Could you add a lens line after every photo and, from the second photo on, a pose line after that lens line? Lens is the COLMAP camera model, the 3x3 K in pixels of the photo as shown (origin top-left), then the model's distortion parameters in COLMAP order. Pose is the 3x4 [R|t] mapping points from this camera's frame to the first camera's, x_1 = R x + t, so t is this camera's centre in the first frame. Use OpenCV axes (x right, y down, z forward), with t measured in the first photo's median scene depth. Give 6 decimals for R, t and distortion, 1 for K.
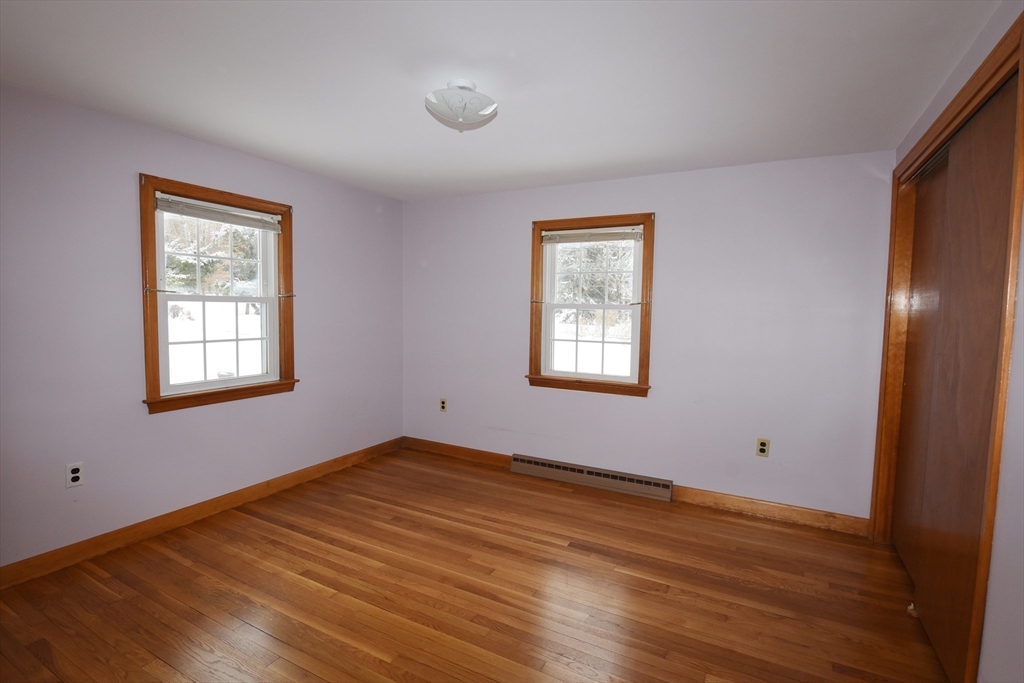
lens RADIAL K [[492.9, 0, 512.8], [0, 492.9, 344.0], [0, 0, 1]] dist [-0.009081, -0.004799]
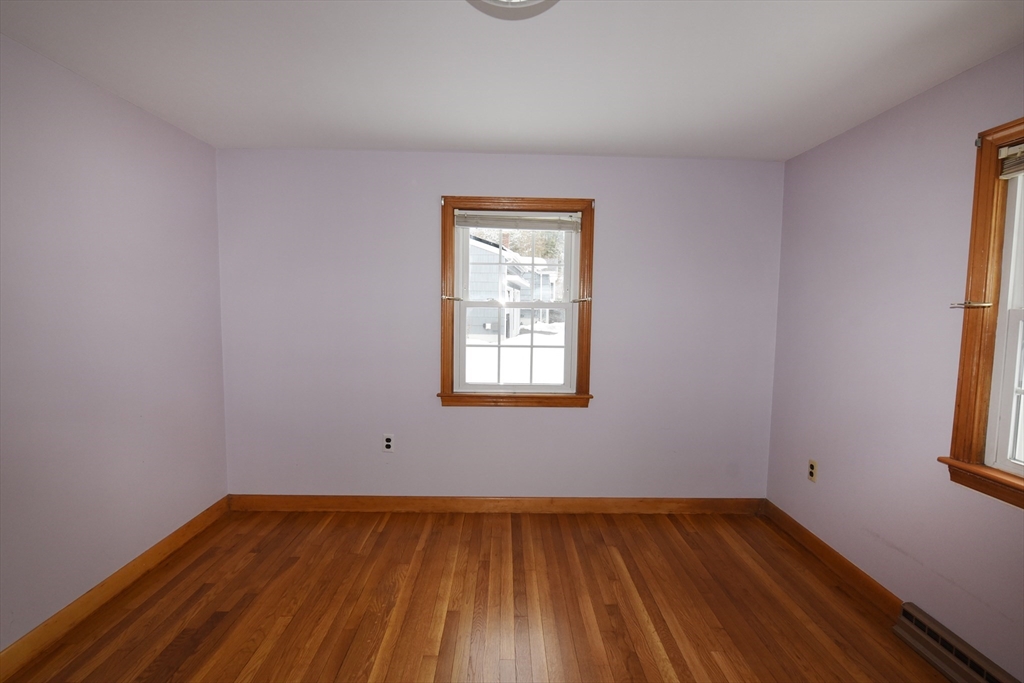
lens RADIAL K [[492.9, 0, 512.8], [0, 492.9, 344.0], [0, 0, 1]] dist [-0.009081, -0.004799]
pose [[0.491289, 0.058195, -0.869051, 0.276236], [-0.070195, 0.997165, 0.027091, -0.036656], [0.868164, 0.047693, 0.493981, 0.470380]]
